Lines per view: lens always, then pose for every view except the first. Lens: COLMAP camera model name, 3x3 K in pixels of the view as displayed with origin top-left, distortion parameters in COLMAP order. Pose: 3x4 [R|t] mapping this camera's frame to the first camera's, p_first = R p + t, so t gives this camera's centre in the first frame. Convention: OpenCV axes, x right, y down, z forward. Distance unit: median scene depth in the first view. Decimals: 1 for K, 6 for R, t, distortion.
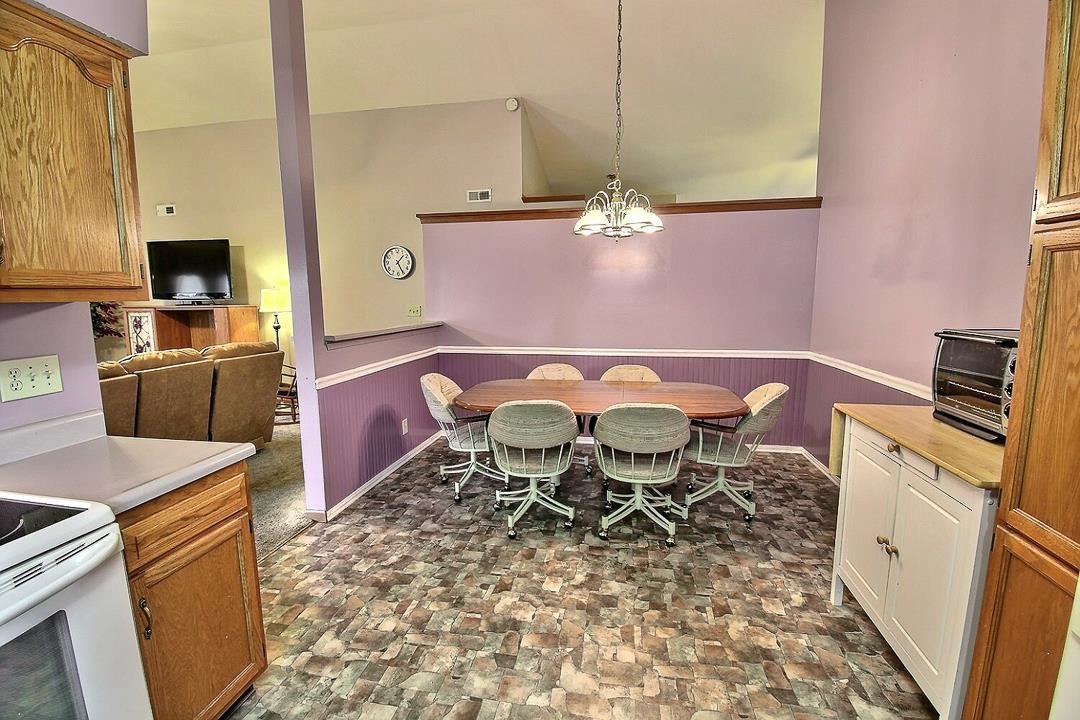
lens RADIAL K [[492.7, 0, 539.8], [0, 492.7, 362.9], [0, 0, 1]] dist [0.012018, -0.022499]
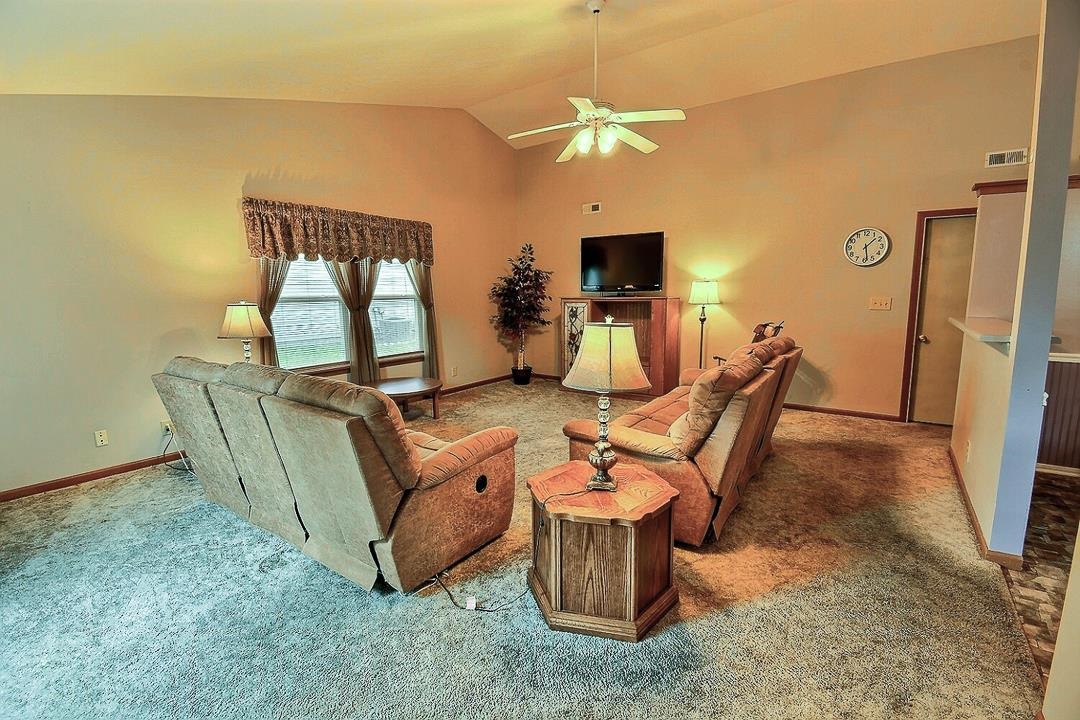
lens RADIAL K [[492.7, 0, 539.8], [0, 492.7, 362.9], [0, 0, 1]] dist [0.012018, -0.022499]
pose [[0.894658, 0.059778, -0.442733, -1.081279], [-0.053528, 0.998212, 0.026611, 0.013785], [0.443532, -0.000109, 0.896258, -0.053384]]
